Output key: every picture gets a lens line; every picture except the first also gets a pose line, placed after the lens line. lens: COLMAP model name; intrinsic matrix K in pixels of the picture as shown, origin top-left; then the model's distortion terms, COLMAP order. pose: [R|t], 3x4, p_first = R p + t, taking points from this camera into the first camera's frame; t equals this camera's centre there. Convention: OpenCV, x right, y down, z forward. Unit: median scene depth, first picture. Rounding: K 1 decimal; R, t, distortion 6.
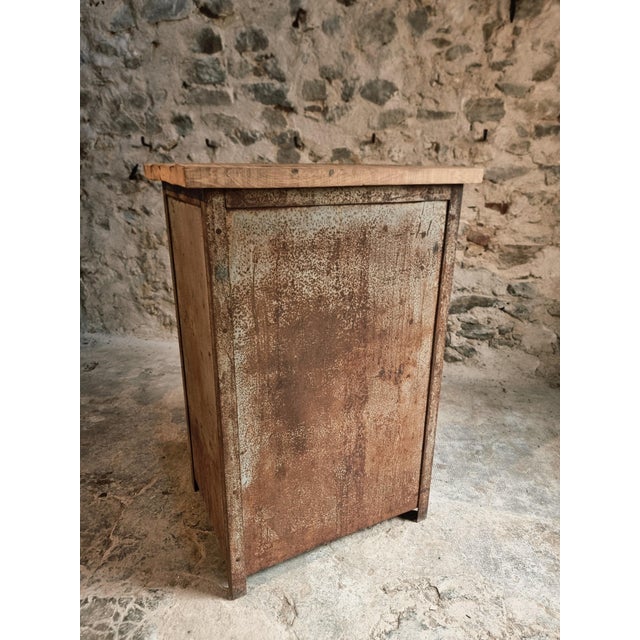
lens RADIAL K [[447.8, 0, 315.8], [0, 447.8, 322.2], [0, 0, 1]] dist [0.054854, -0.055606]
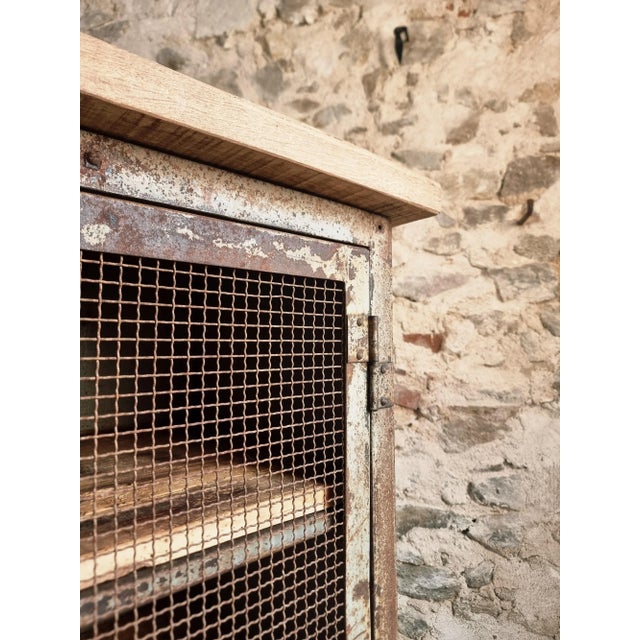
lens RADIAL K [[453.2, 0, 321.2], [0, 453.2, 322.7], [0, 0, 1]] dist [0.049082, -0.050958]
pose [[0.999061, -0.021175, 0.037790, 0.250193], [0.033561, 0.929942, -0.366172, -0.070225], [-0.027389, 0.367097, 0.929779, 0.462831]]
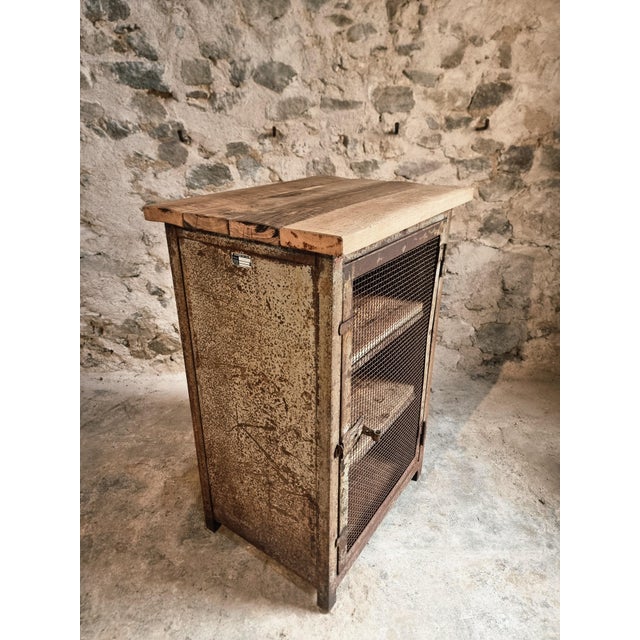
lens RADIAL K [[446.7, 0, 315.3], [0, 446.7, 316.7], [0, 0, 1]] dist [0.058524, -0.056299]
pose [[0.968996, -0.115682, 0.218321, -0.025098], [0.096867, 0.990749, 0.095038, -0.131376], [-0.227296, -0.070944, 0.971238, 0.120003]]
